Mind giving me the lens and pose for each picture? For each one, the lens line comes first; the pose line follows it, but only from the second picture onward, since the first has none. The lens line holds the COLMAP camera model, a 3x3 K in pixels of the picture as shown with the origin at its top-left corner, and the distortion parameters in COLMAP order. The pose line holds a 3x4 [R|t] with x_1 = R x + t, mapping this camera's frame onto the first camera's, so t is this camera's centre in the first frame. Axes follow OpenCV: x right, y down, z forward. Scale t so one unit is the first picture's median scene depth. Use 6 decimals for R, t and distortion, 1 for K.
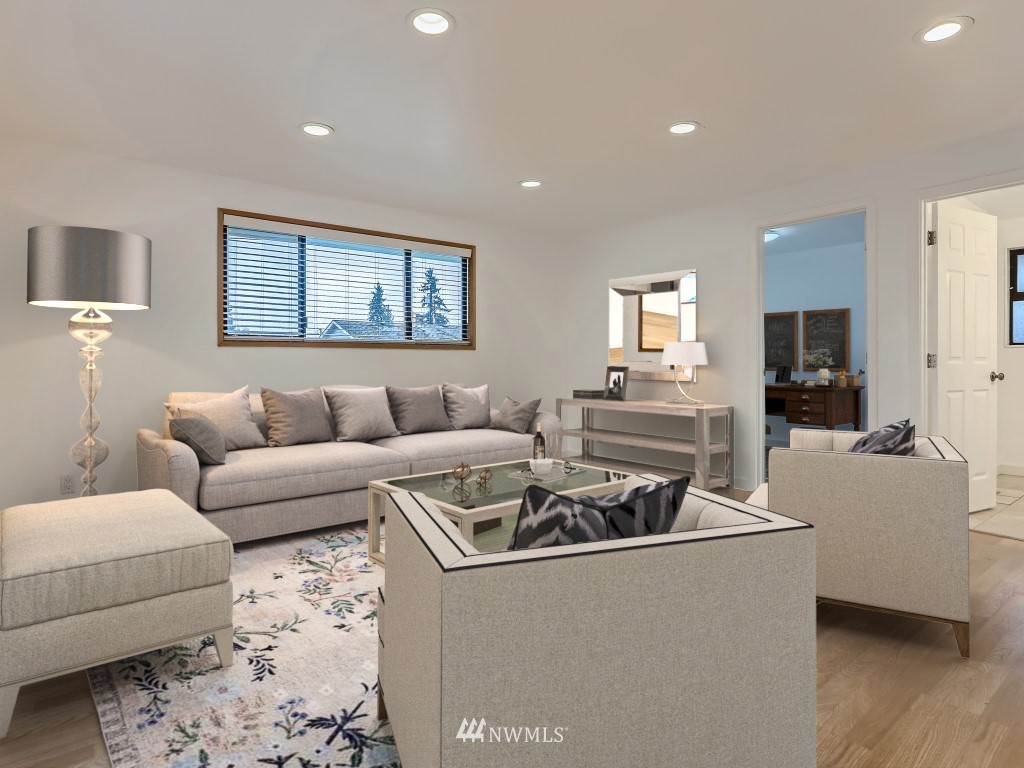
lens RADIAL K [[562.7, 0, 512.0], [0, 562.7, 384.0], [0, 0, 1]] dist [-0.001400, 0.000969]
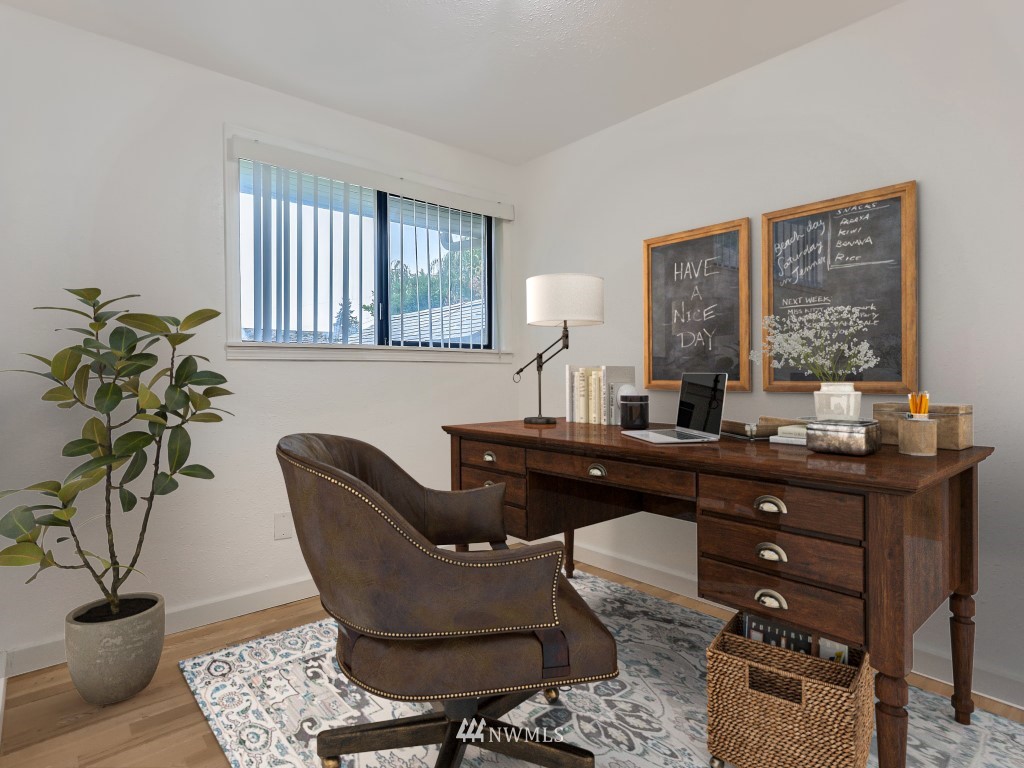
lens RADIAL K [[562.7, 0, 512.0], [0, 562.7, 384.0], [0, 0, 1]] dist [-0.001400, 0.000969]
pose [[0.998535, 0.006577, 0.053713, 0.371029], [-0.005274, 0.999689, -0.024368, -0.018755], [-0.053857, 0.024049, 0.998259, 0.715871]]
